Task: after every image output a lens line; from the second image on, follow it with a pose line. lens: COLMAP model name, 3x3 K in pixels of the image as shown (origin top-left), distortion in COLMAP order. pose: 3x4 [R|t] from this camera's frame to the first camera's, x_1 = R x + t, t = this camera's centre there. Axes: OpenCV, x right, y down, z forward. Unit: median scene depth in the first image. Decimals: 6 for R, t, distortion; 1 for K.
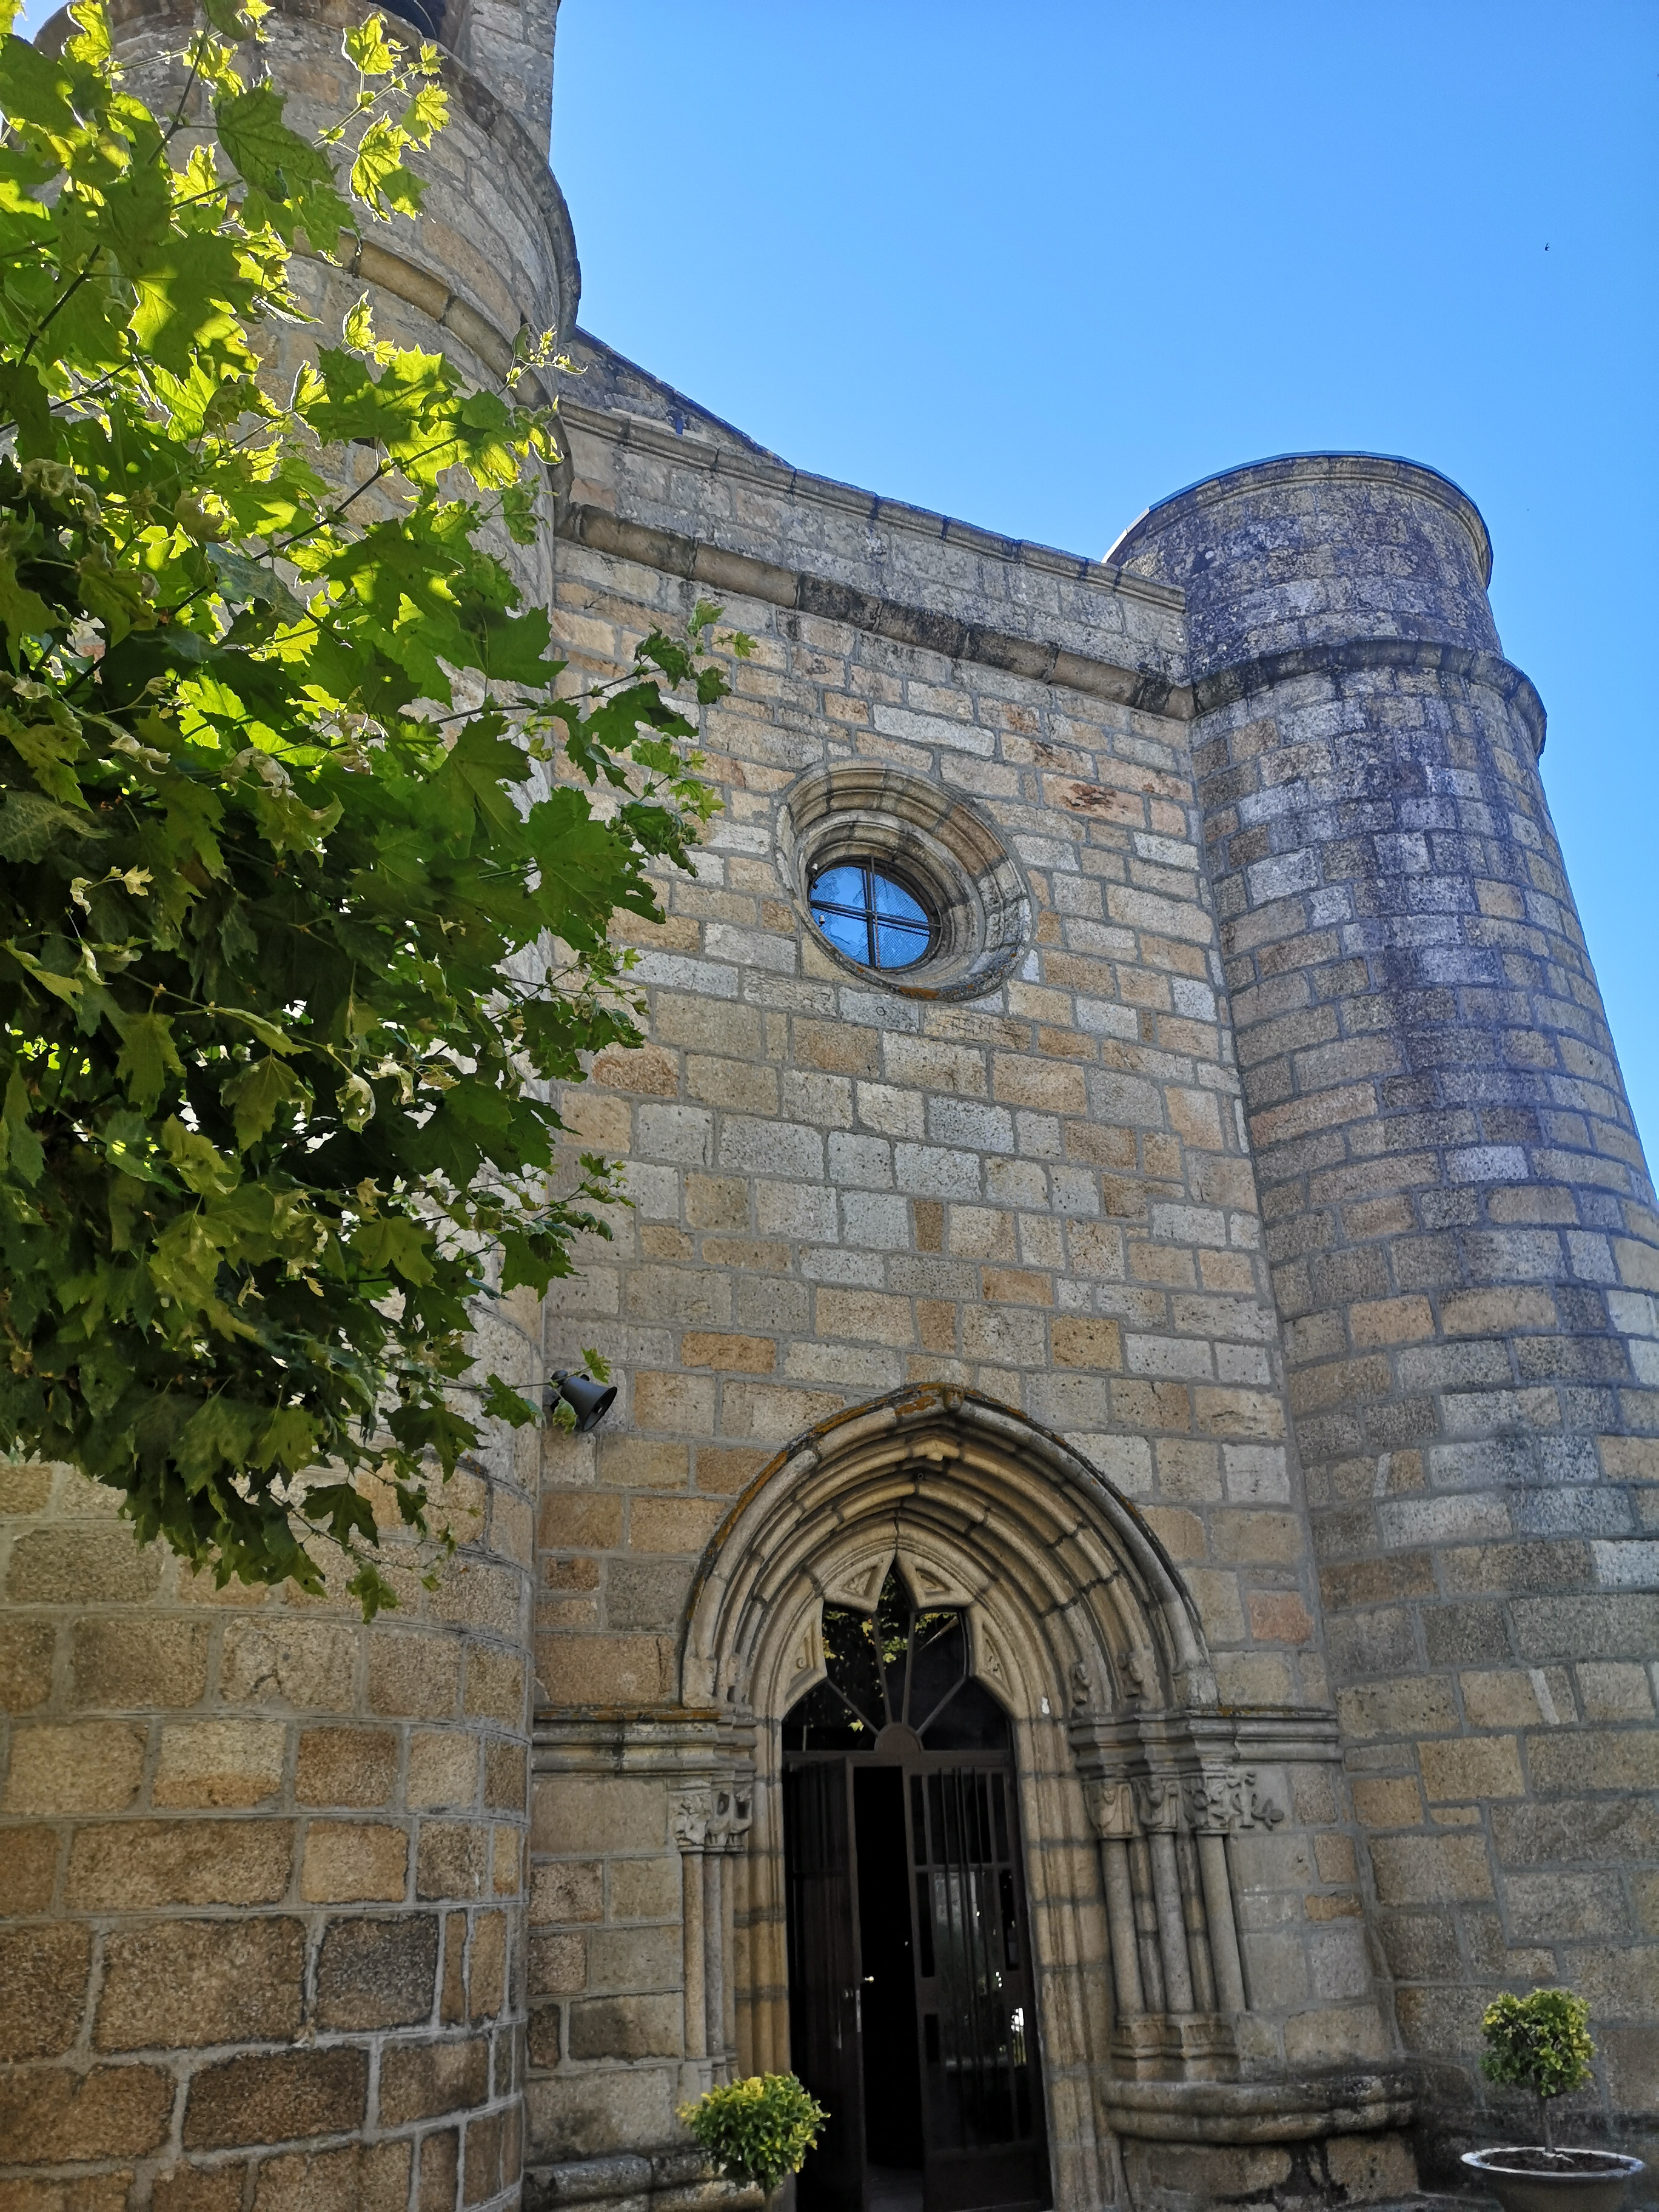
lens RADIAL K [[1693.5, 0, 831.6], [0, 1693.5, 1111.6], [0, 0, 1]] dist [0.085220, -0.091226]
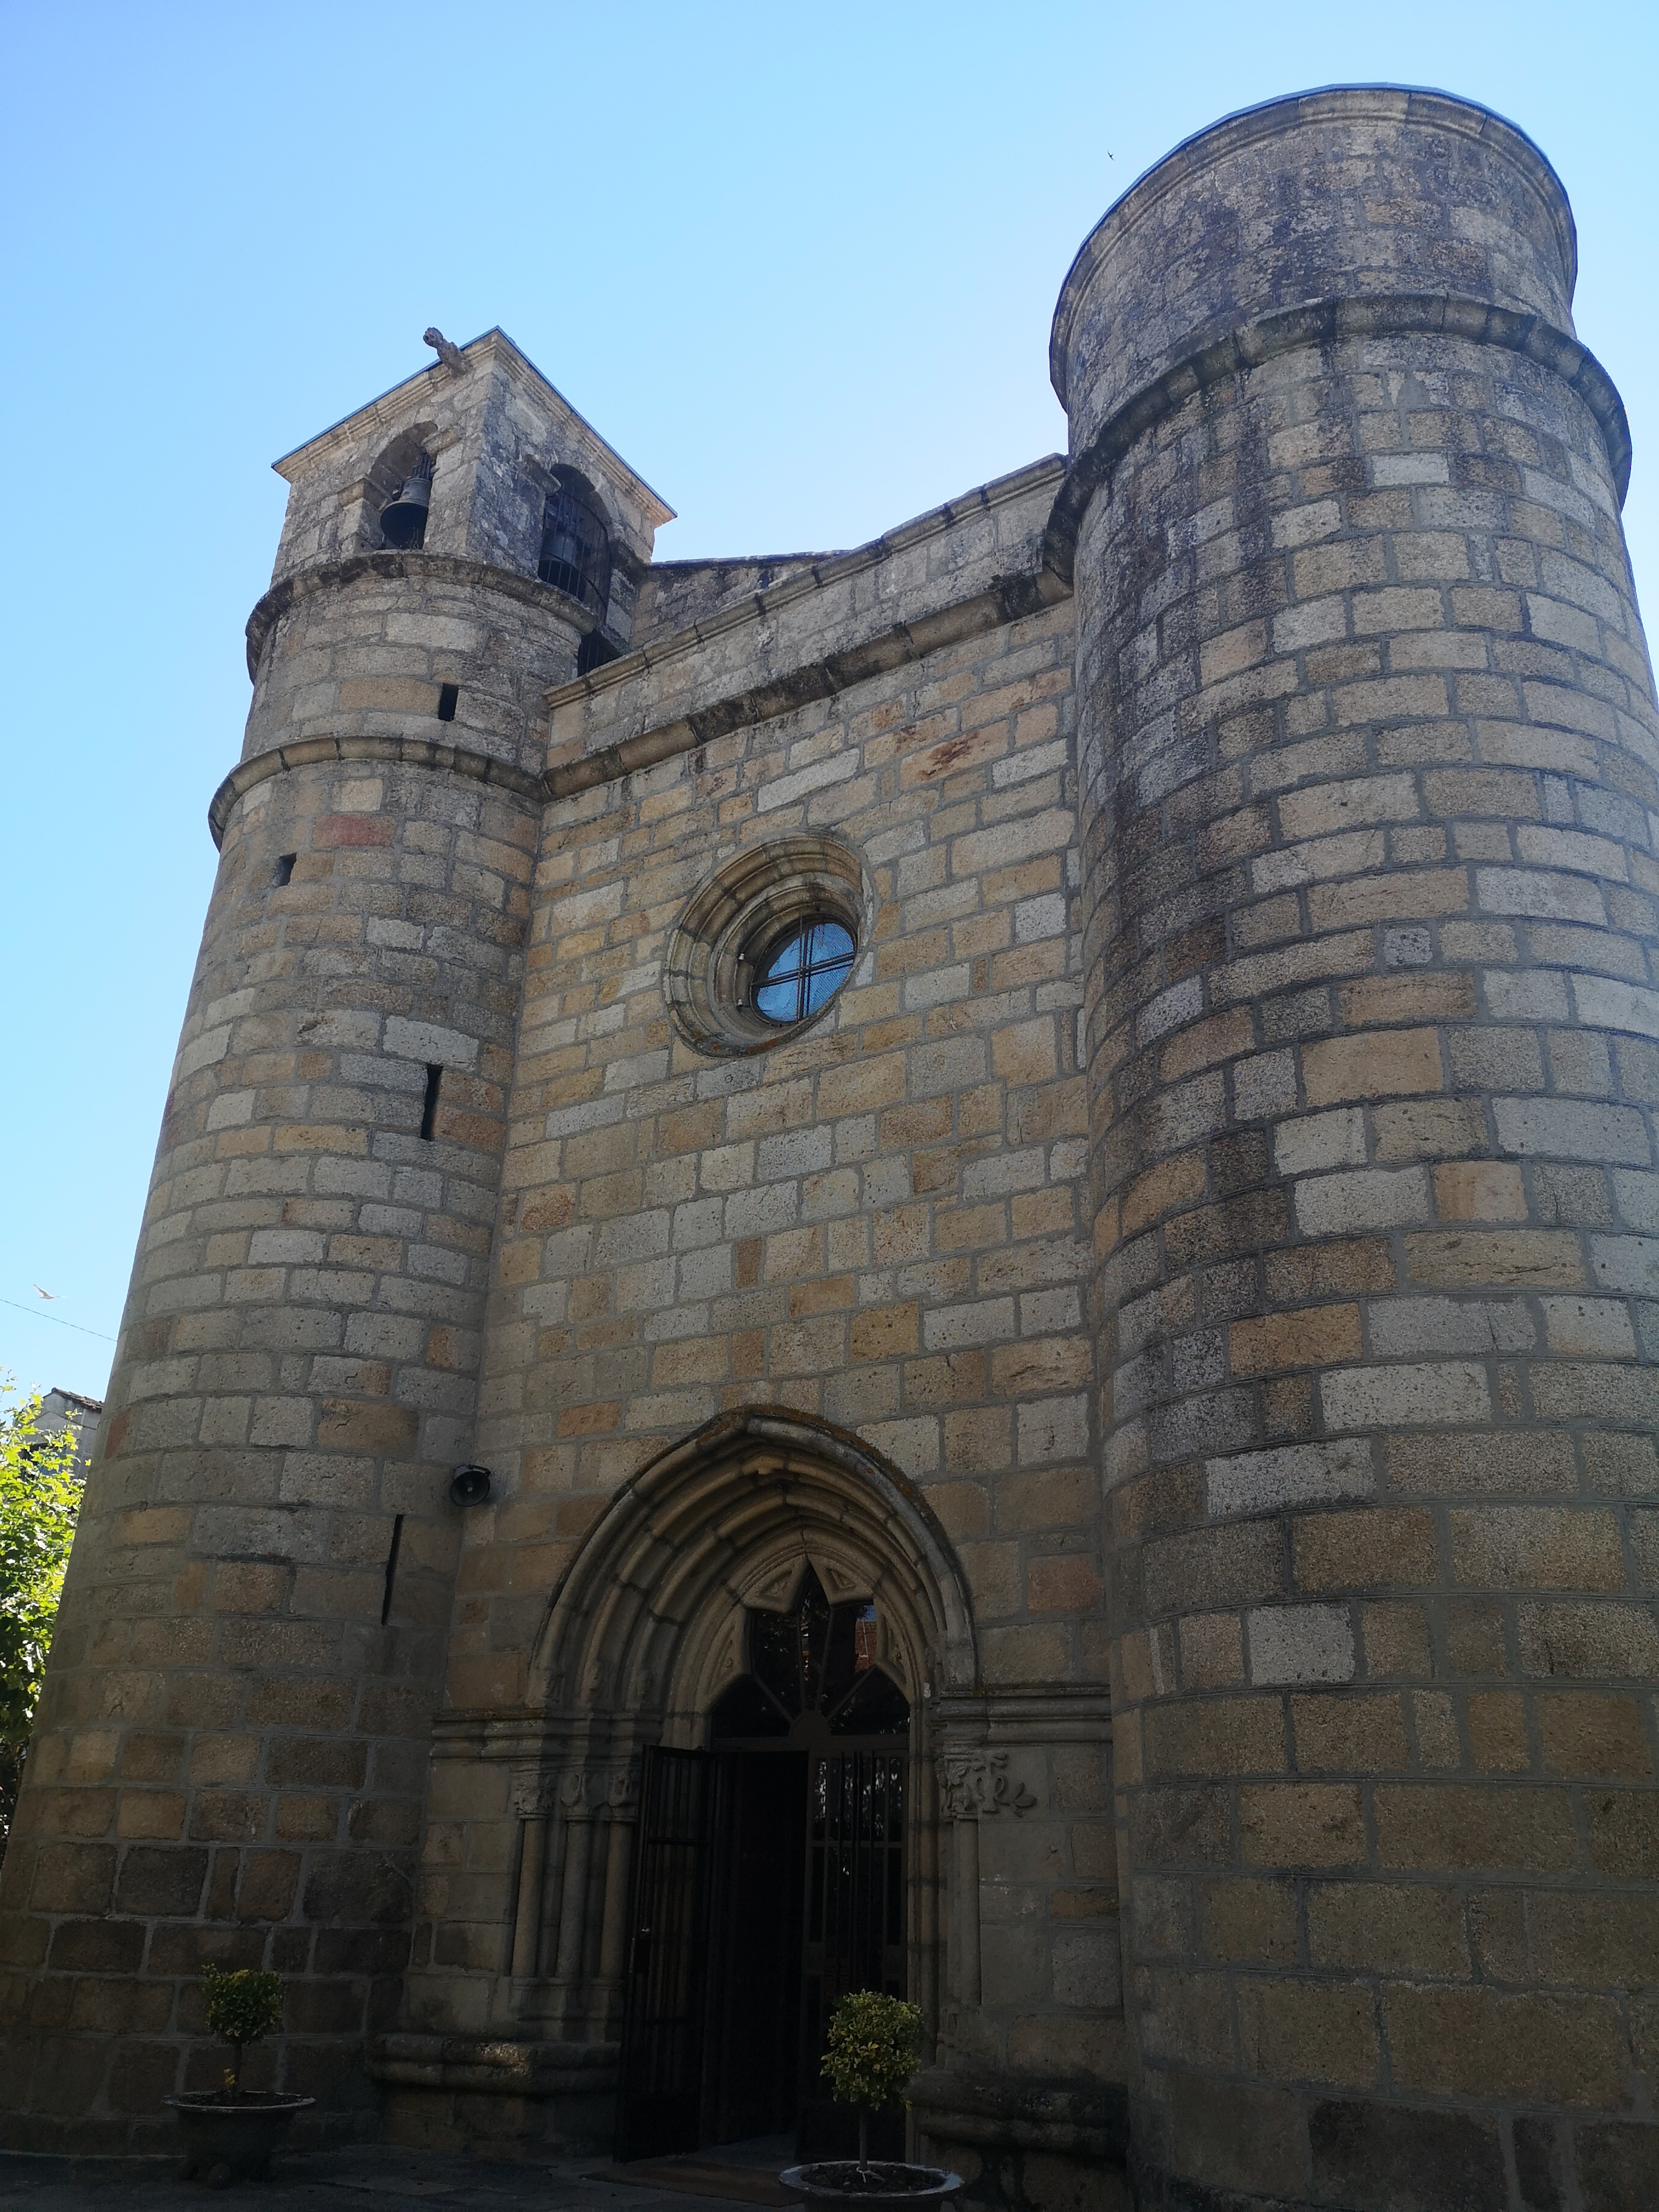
lens RADIAL K [[1693.5, 0, 831.6], [0, 1693.5, 1111.6], [0, 0, 1]] dist [0.085220, -0.091226]
pose [[0.519560, -0.300021, -0.800028, 1.013423], [0.310439, 0.938622, -0.150388, 0.159970], [0.796043, -0.170224, 0.580809, 0.424803]]
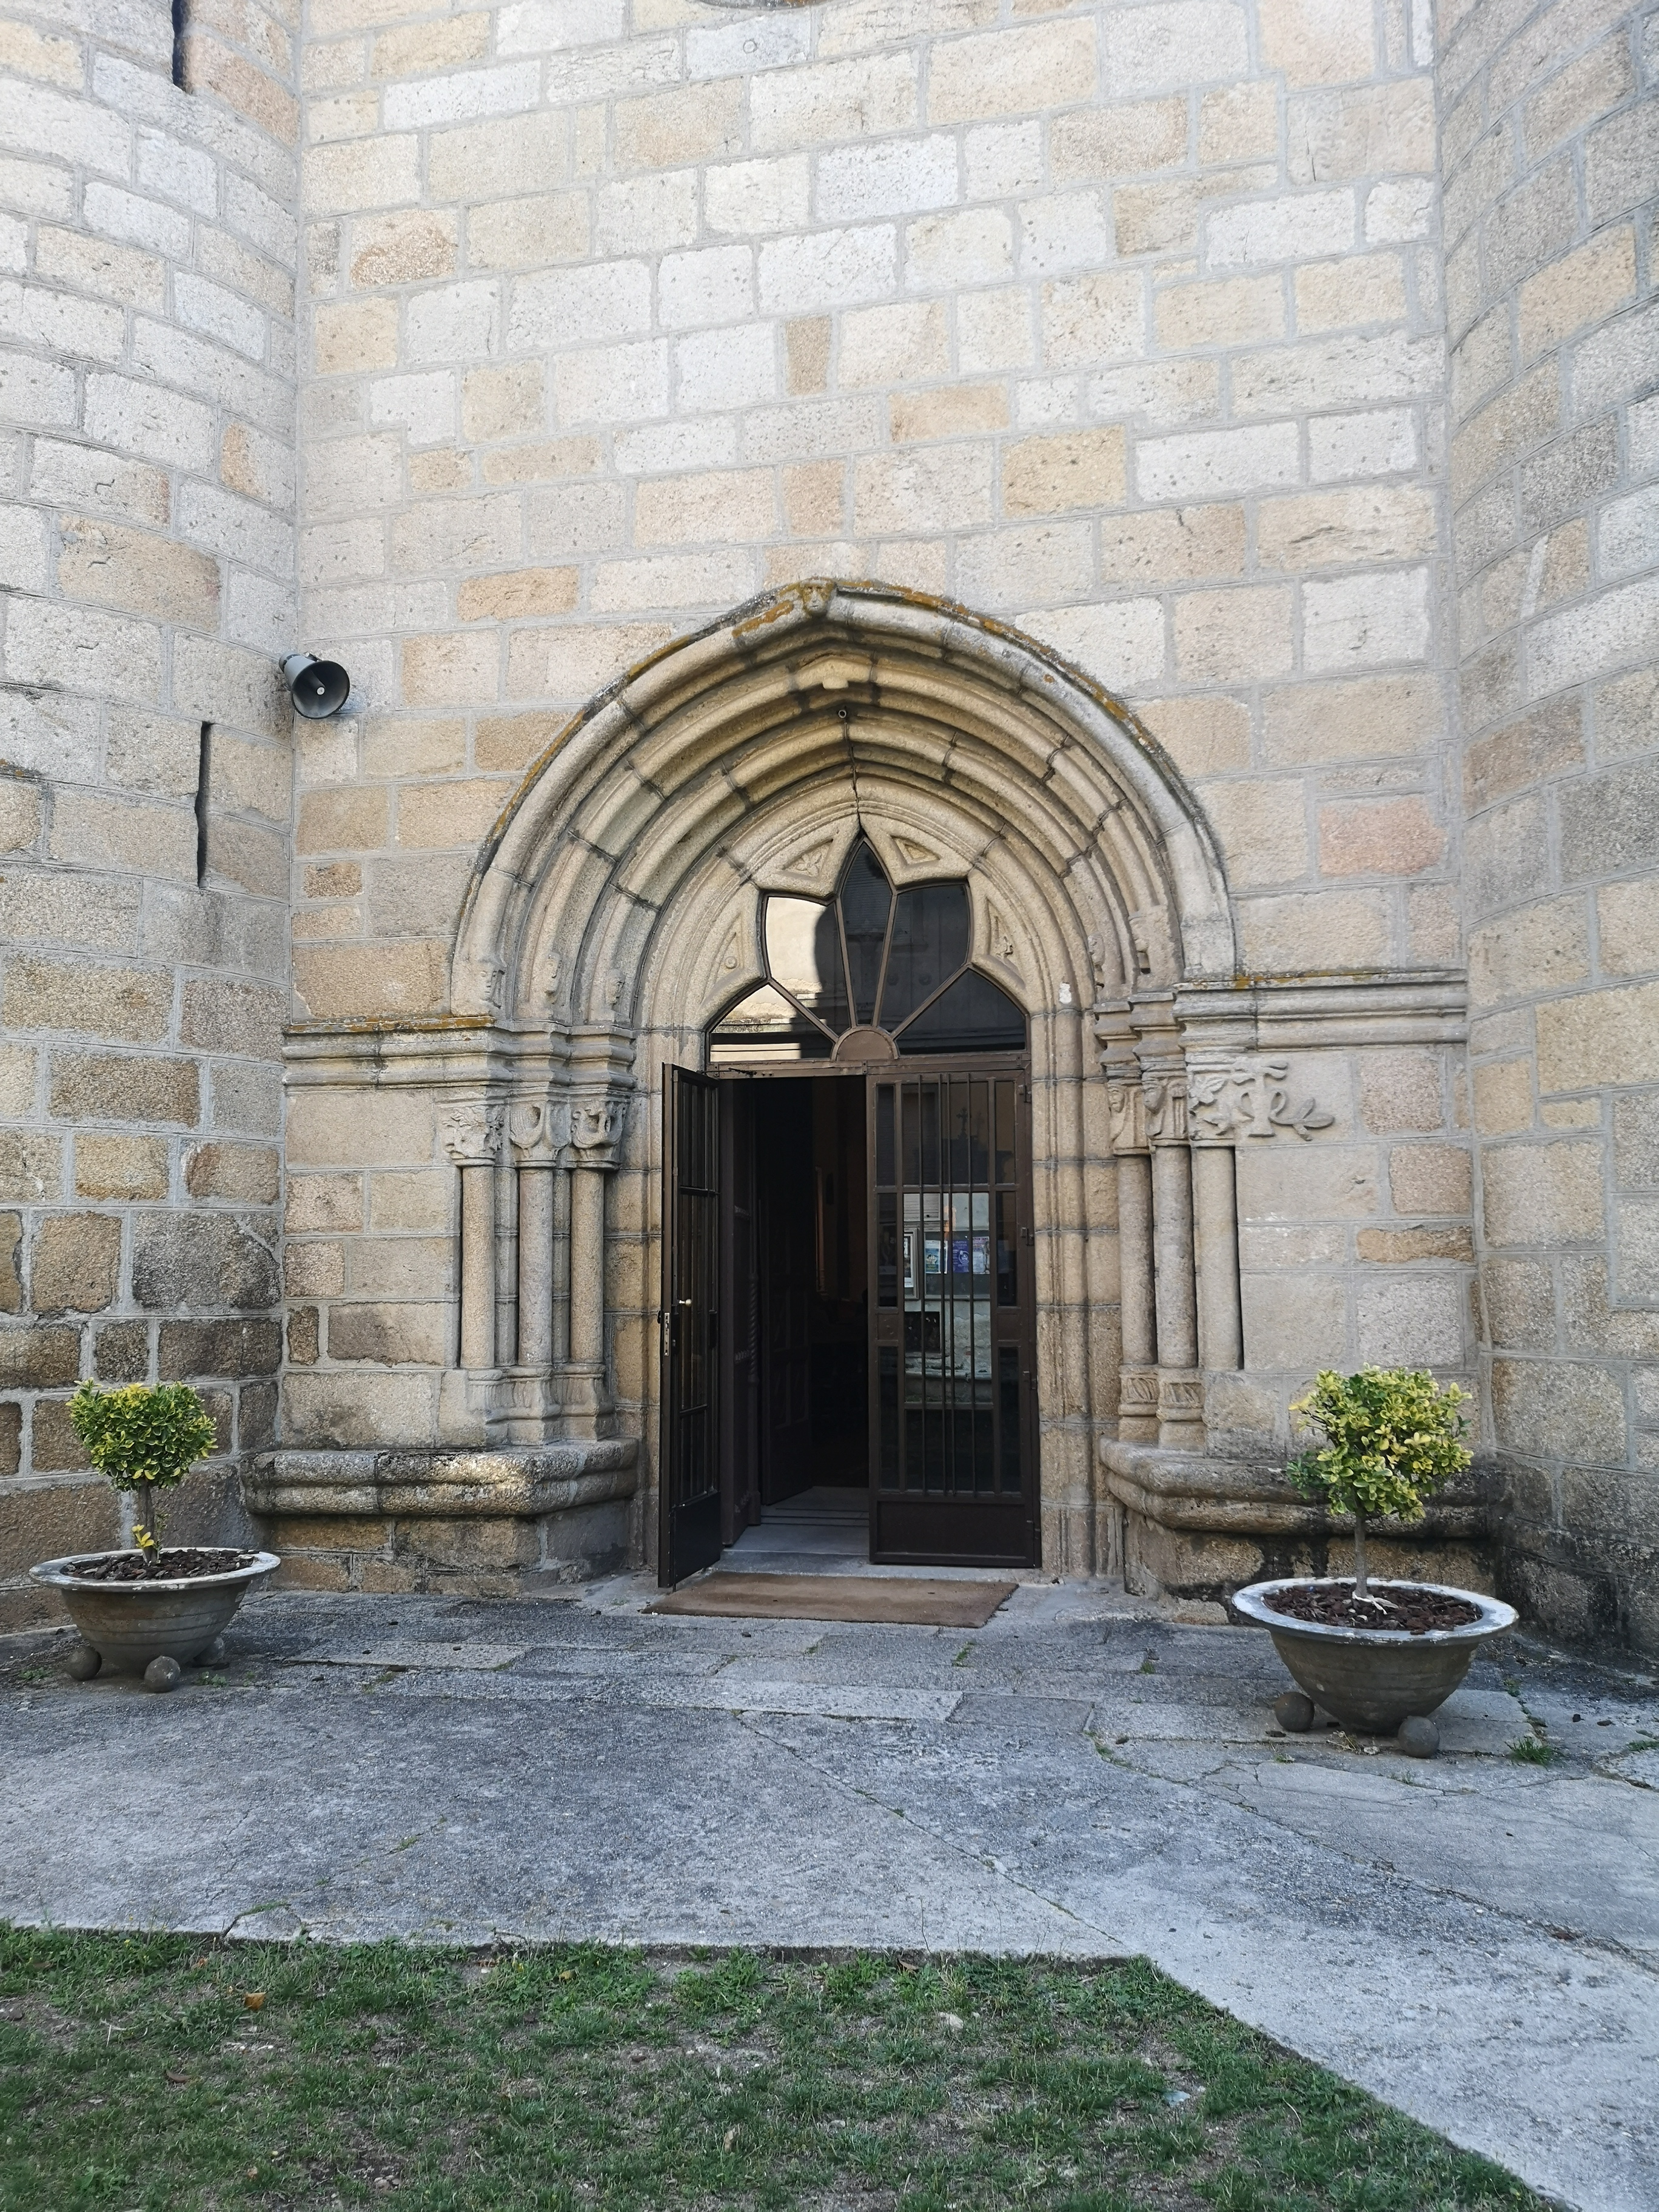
lens RADIAL K [[1744.1, 0, 829.5], [0, 1744.1, 1106.0], [0, 0, 1]] dist [0.032915, -0.047431]
pose [[0.778664, -0.021546, -0.627071, 0.516953], [0.238342, 0.934654, 0.263847, 0.170364], [0.580410, -0.354906, 0.732916, 0.372917]]
